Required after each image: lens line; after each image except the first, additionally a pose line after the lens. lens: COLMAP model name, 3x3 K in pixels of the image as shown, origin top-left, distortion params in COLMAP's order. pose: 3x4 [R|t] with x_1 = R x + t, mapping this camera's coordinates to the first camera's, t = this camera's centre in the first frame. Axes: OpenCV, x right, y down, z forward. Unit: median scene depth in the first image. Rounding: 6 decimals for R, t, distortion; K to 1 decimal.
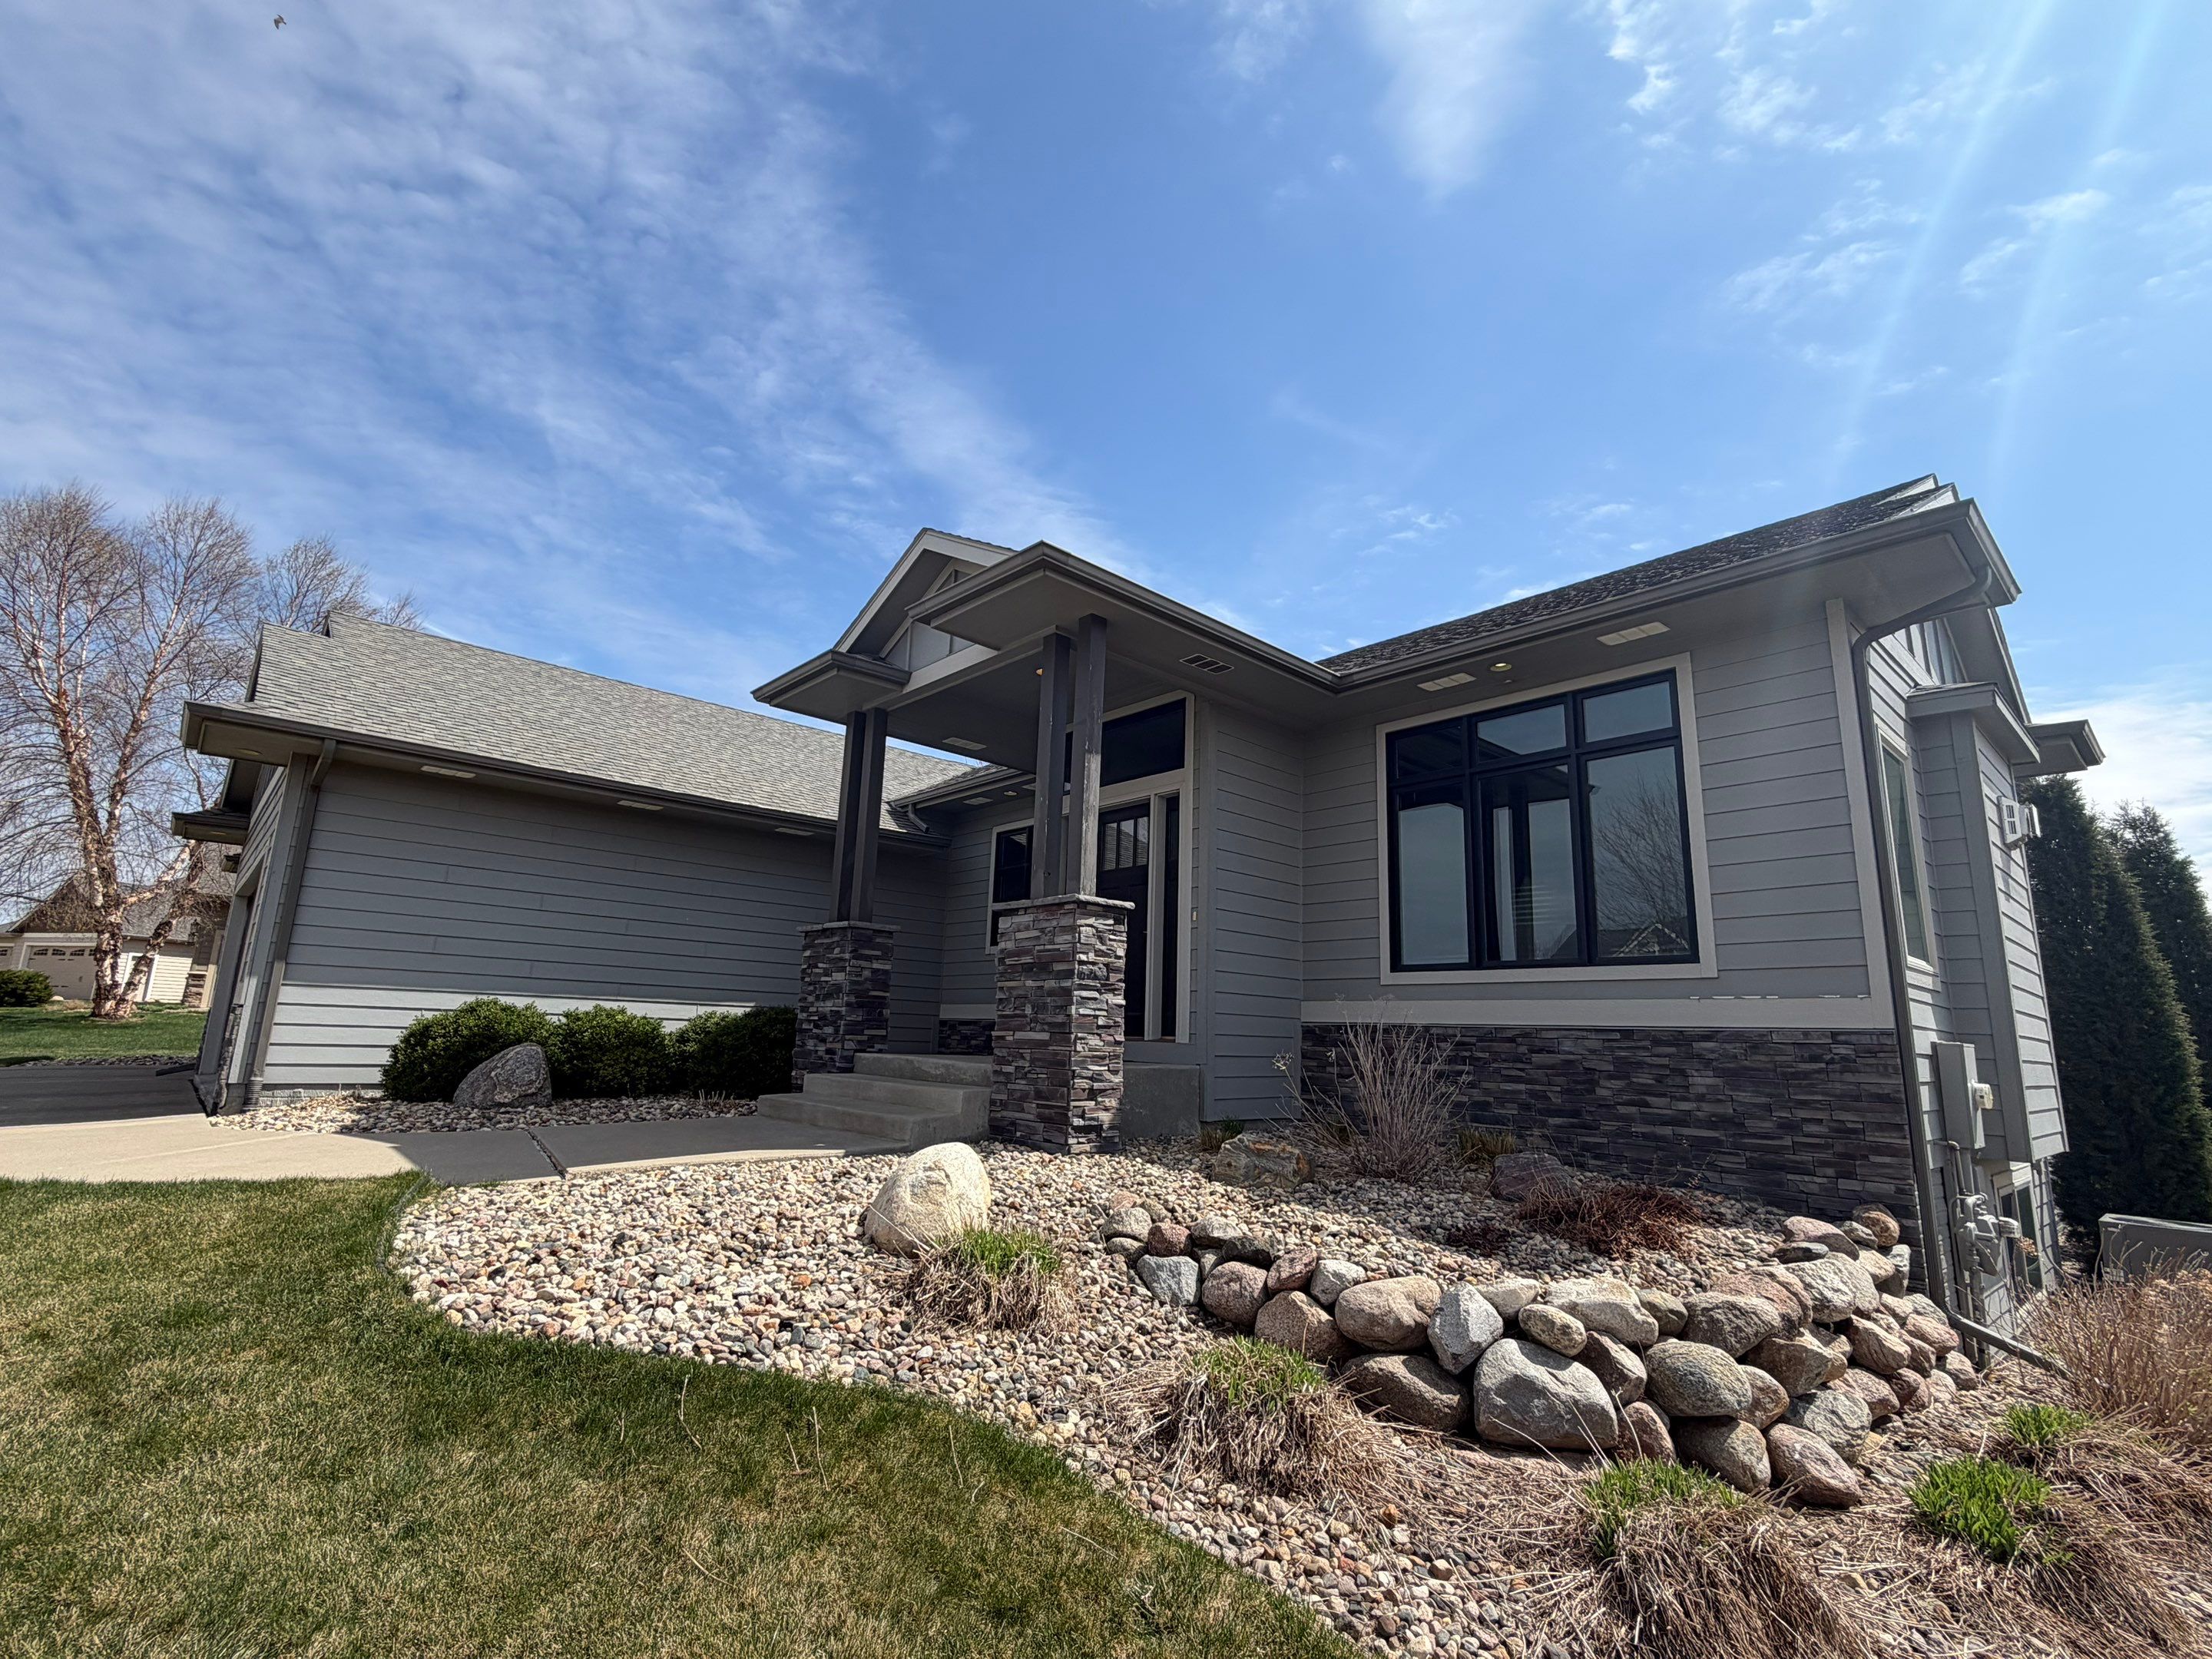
lens RADIAL K [[1023.0, 0, 1106.0], [0, 1023.0, 829.5], [0, 0, 1]] dist [0.001897, 0.000029]
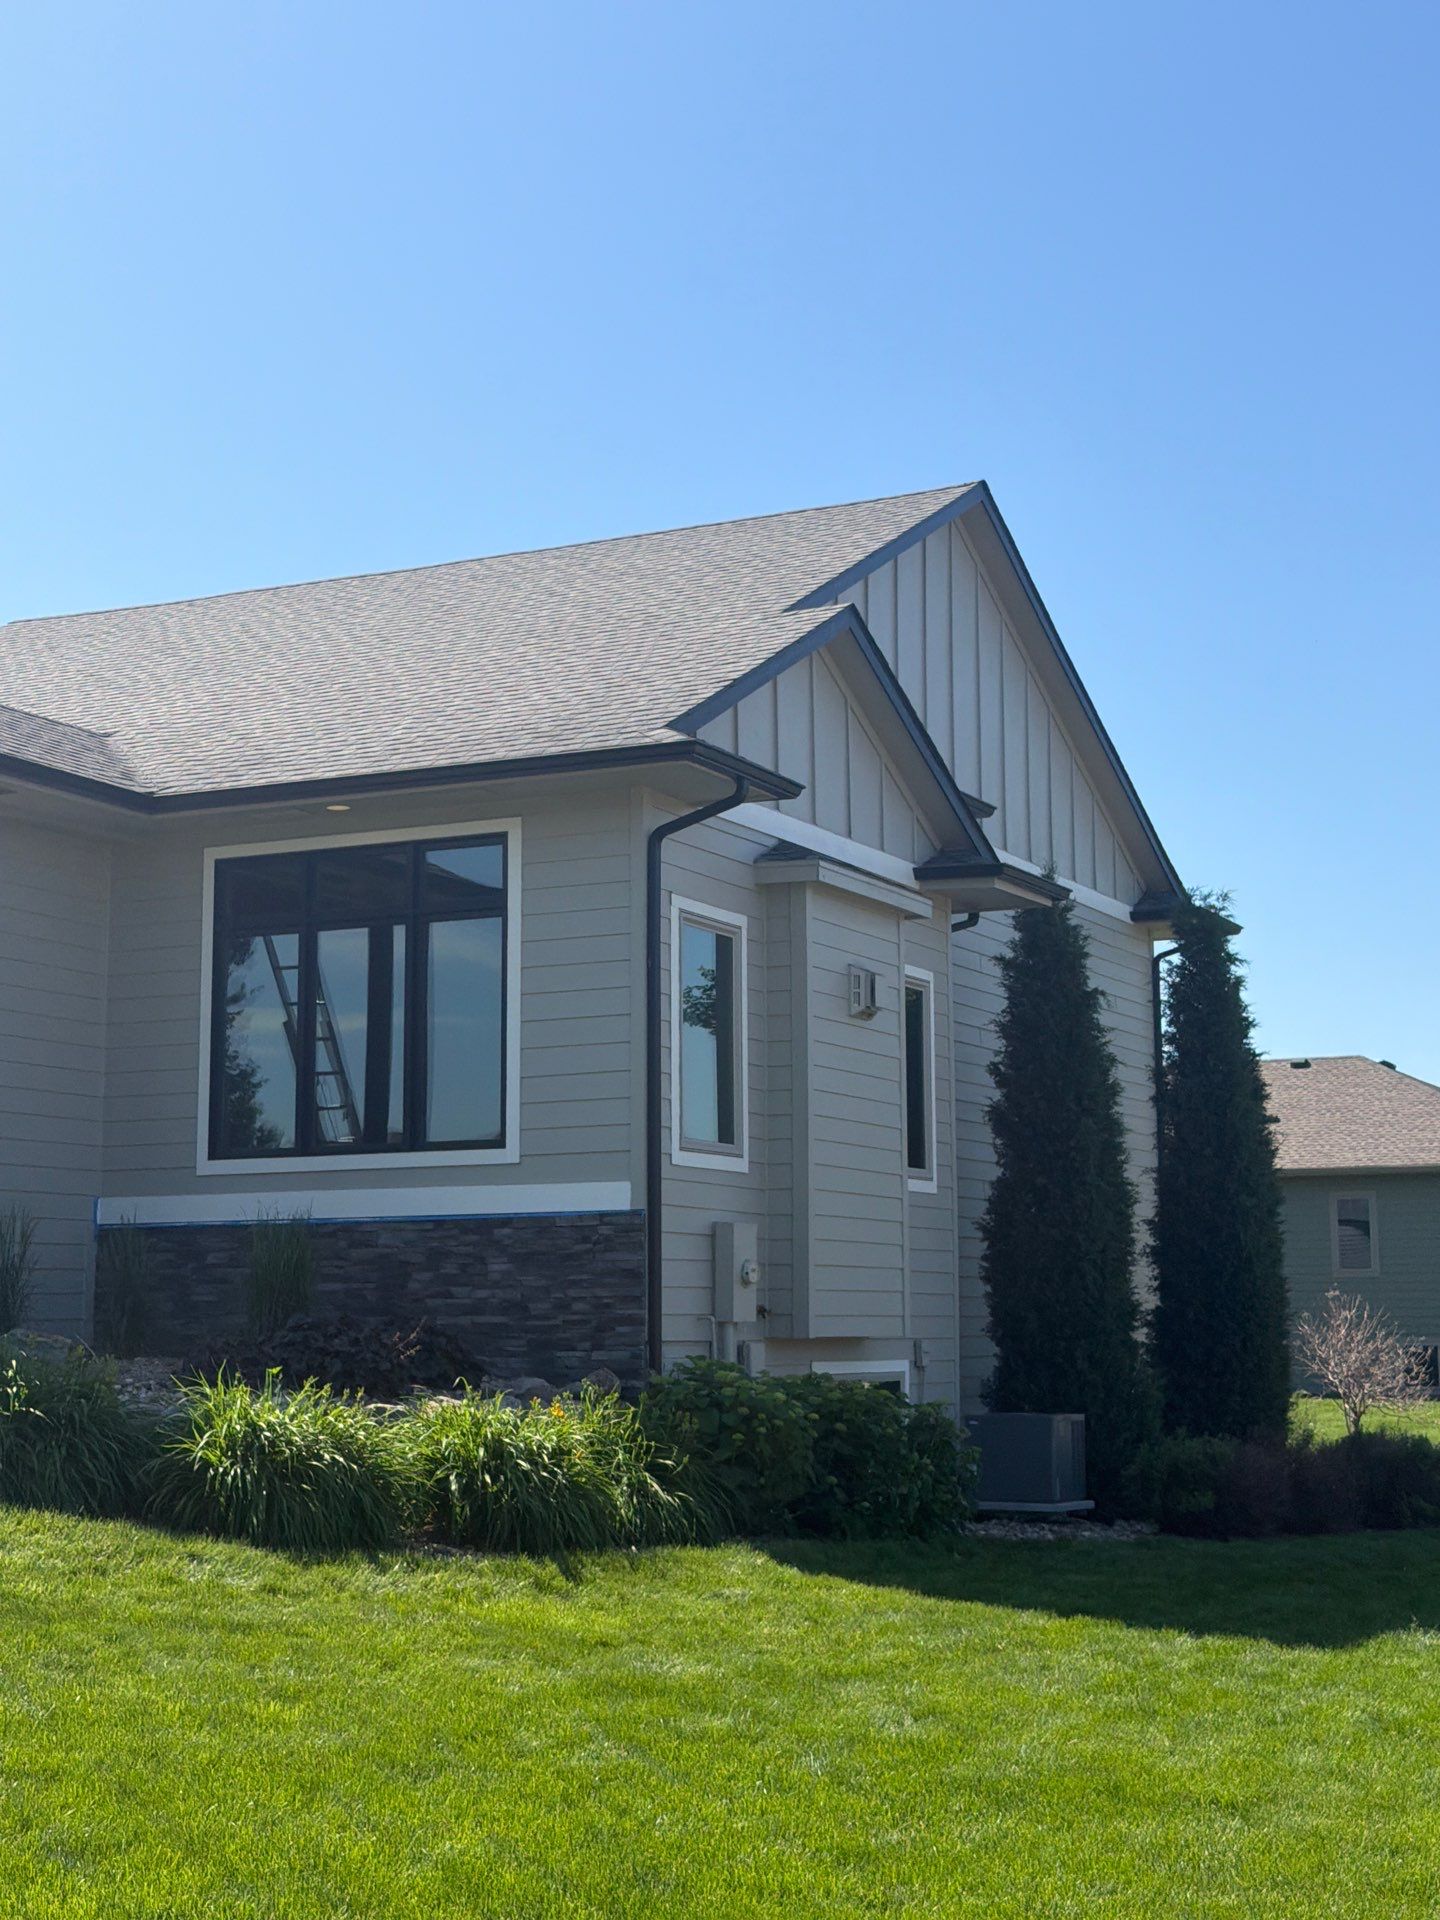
lens RADIAL K [[2809.3, 0, 720.0], [0, 2809.3, 960.0], [0, 0, 1]] dist [0.126056, 0.003175]
pose [[0.933921, 0.008428, 0.357381, -0.181142], [-0.037614, 0.996489, 0.074793, -0.249439], [-0.355496, -0.083293, 0.930959, -1.510997]]
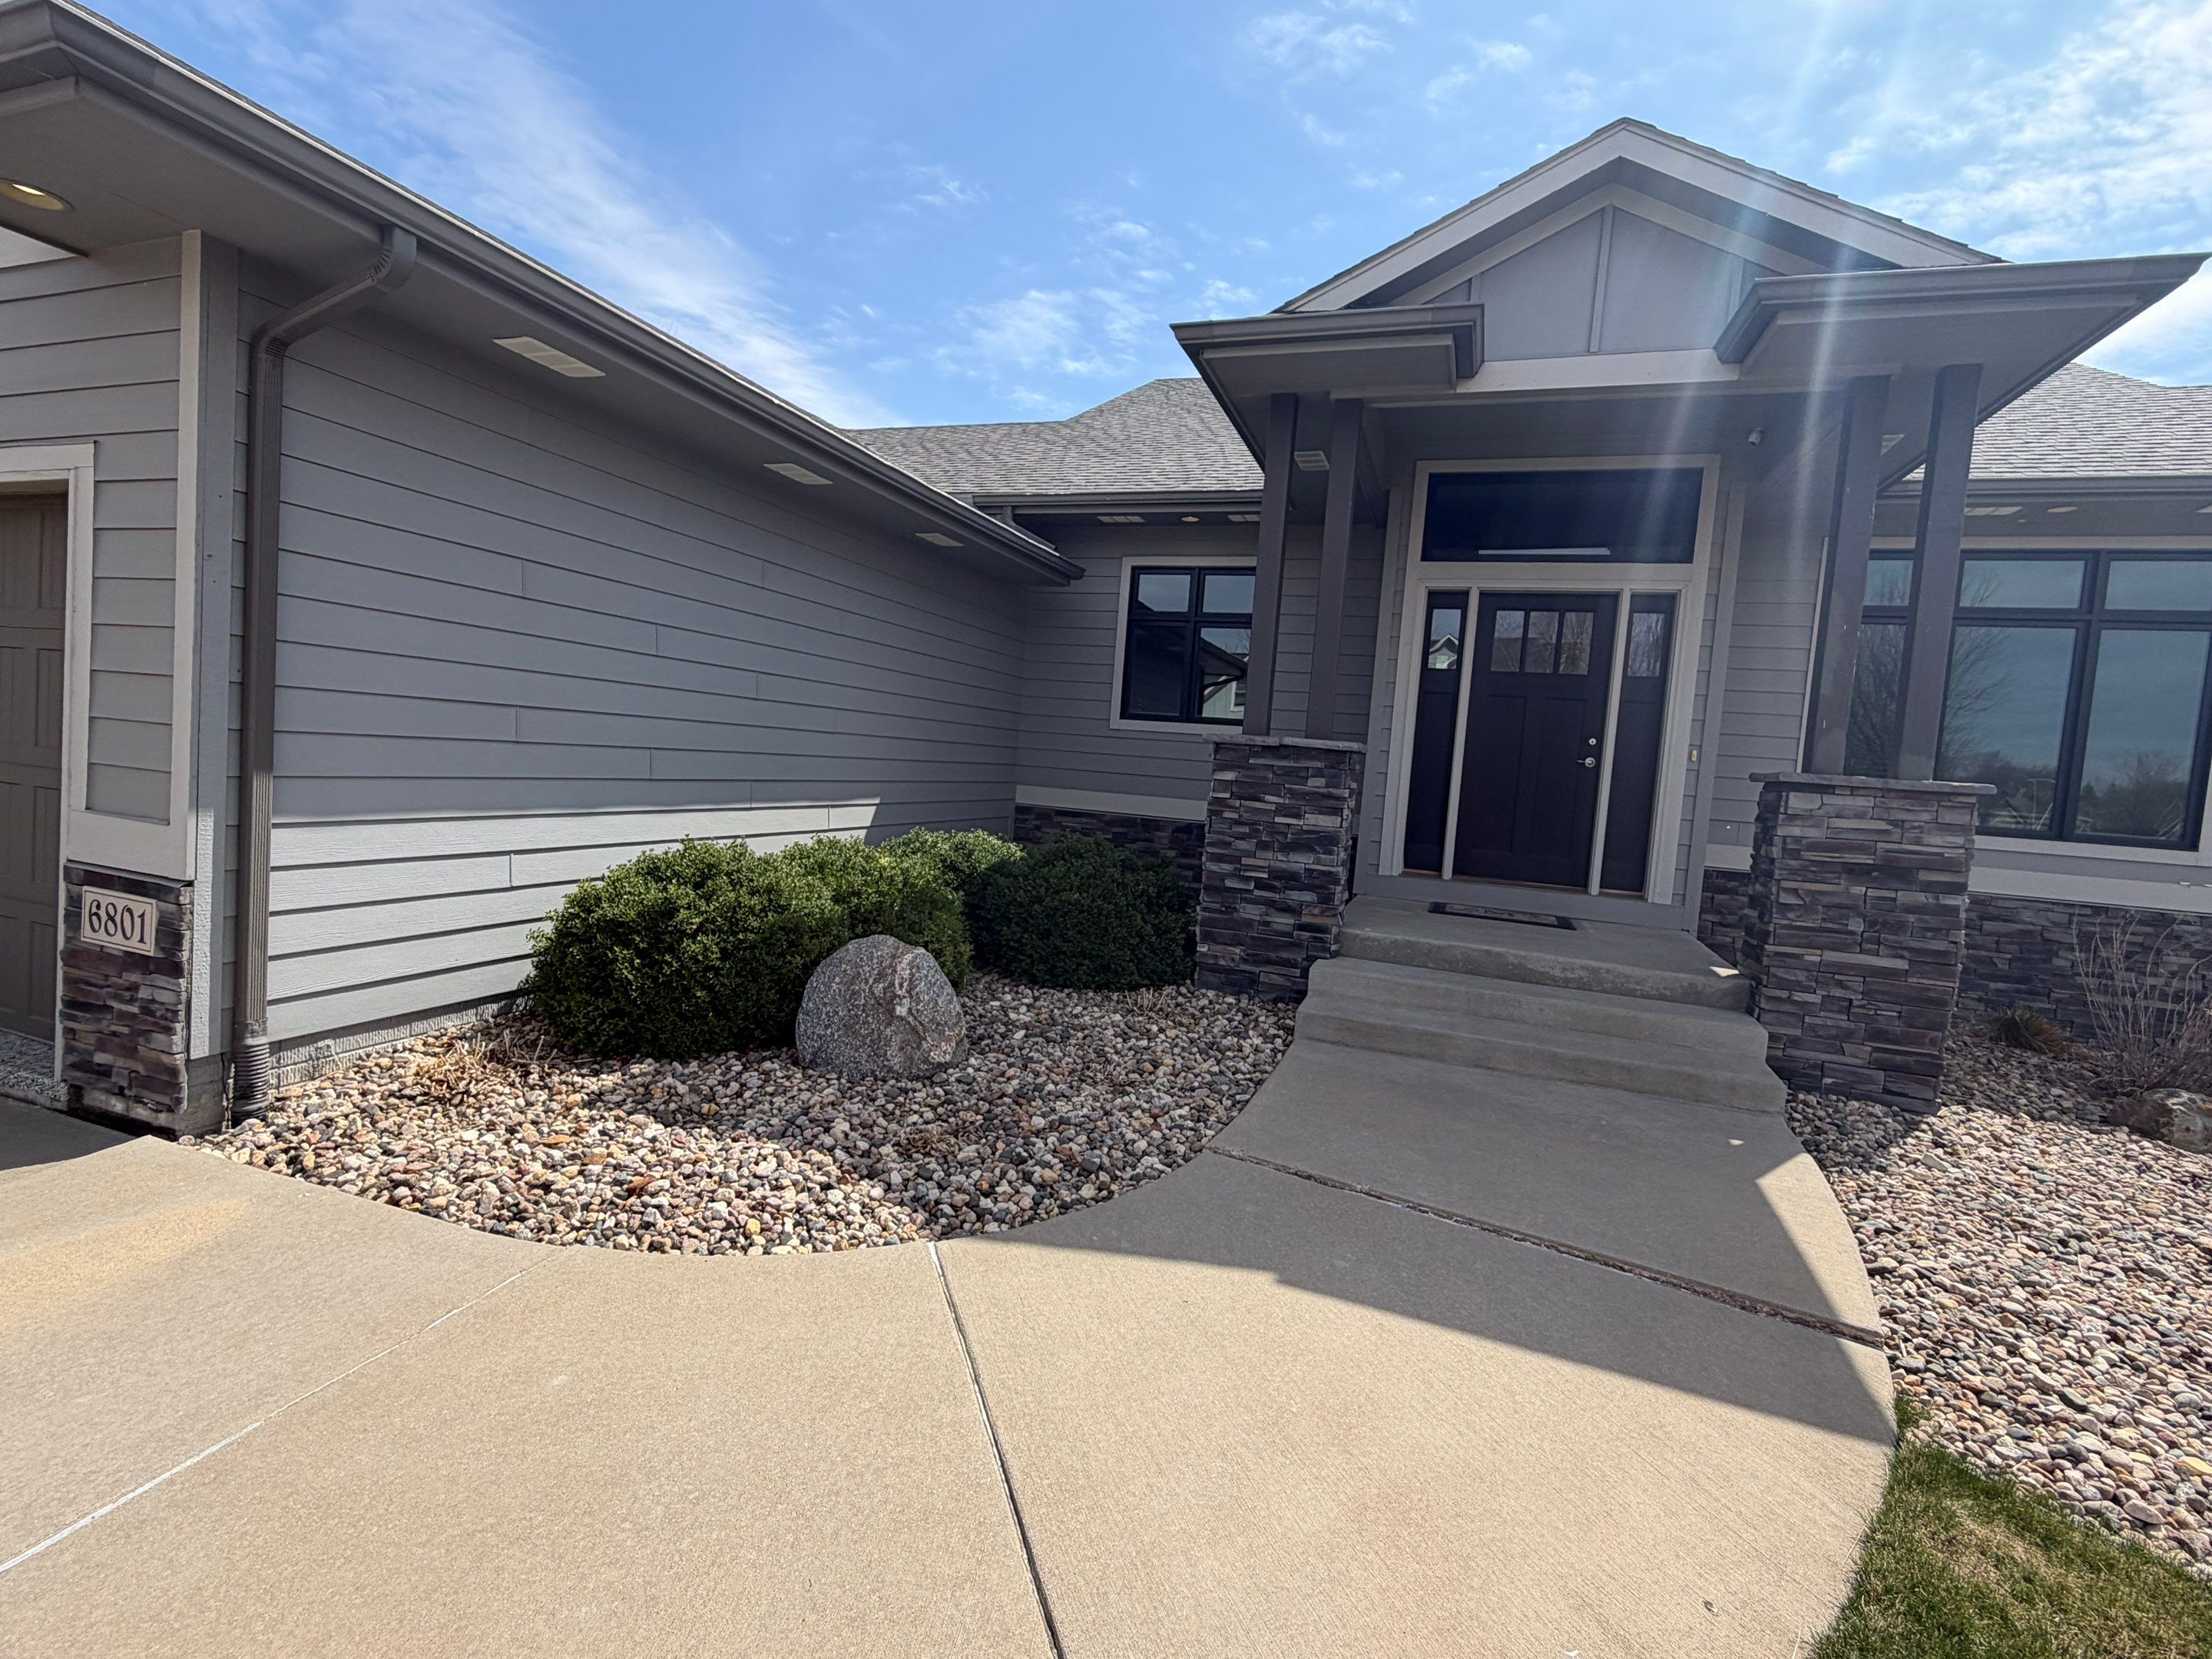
lens RADIAL K [[1023.0, 0, 1106.0], [0, 1023.0, 829.5], [0, 0, 1]] dist [0.001897, 0.000029]
pose [[0.885771, 0.000419, 0.464123, -0.879473], [-0.137600, 0.955278, 0.261745, -0.011868], [-0.443257, -0.295710, 0.846215, 0.604418]]
